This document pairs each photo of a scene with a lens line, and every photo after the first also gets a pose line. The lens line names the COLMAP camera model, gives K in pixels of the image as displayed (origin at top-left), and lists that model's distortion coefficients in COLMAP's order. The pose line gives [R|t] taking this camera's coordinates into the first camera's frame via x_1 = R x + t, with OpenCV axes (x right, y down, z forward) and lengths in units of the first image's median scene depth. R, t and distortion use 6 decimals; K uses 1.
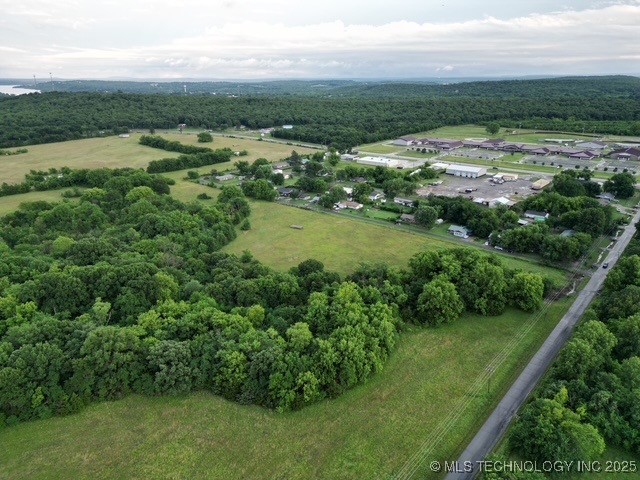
lens RADIAL K [[446.4, 0, 319.0], [0, 446.4, 238.1], [0, 0, 1]] dist [0.088230, -0.092184]
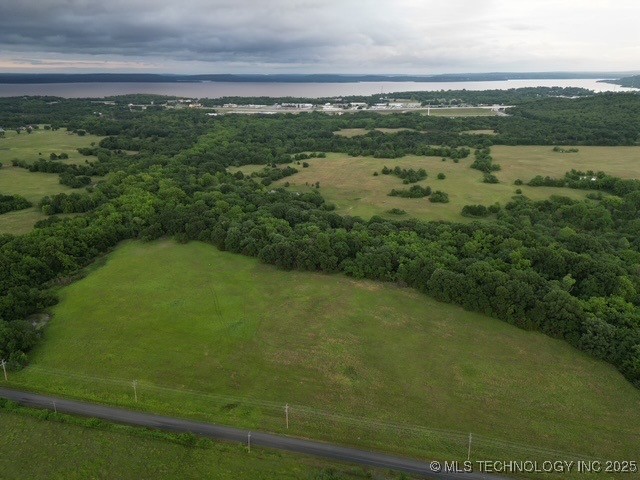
lens RADIAL K [[446.4, 0, 319.0], [0, 446.4, 238.1], [0, 0, 1]] dist [0.088230, -0.092184]
pose [[0.462124, 0.312240, -0.830029, 0.243919], [-0.299253, 0.935972, 0.185482, -0.003160], [0.834799, 0.162673, 0.525974, -0.349005]]
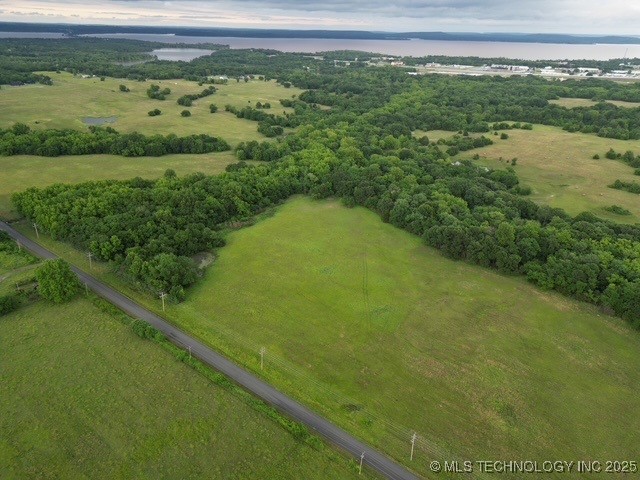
lens RADIAL K [[446.4, 0, 319.0], [0, 446.4, 238.1], [0, 0, 1]] dist [0.088230, -0.092184]
pose [[0.056168, 0.428115, -0.901977, 0.112466], [-0.353547, 0.853396, 0.383040, -0.002399], [0.933729, 0.297377, 0.199293, -0.274152]]
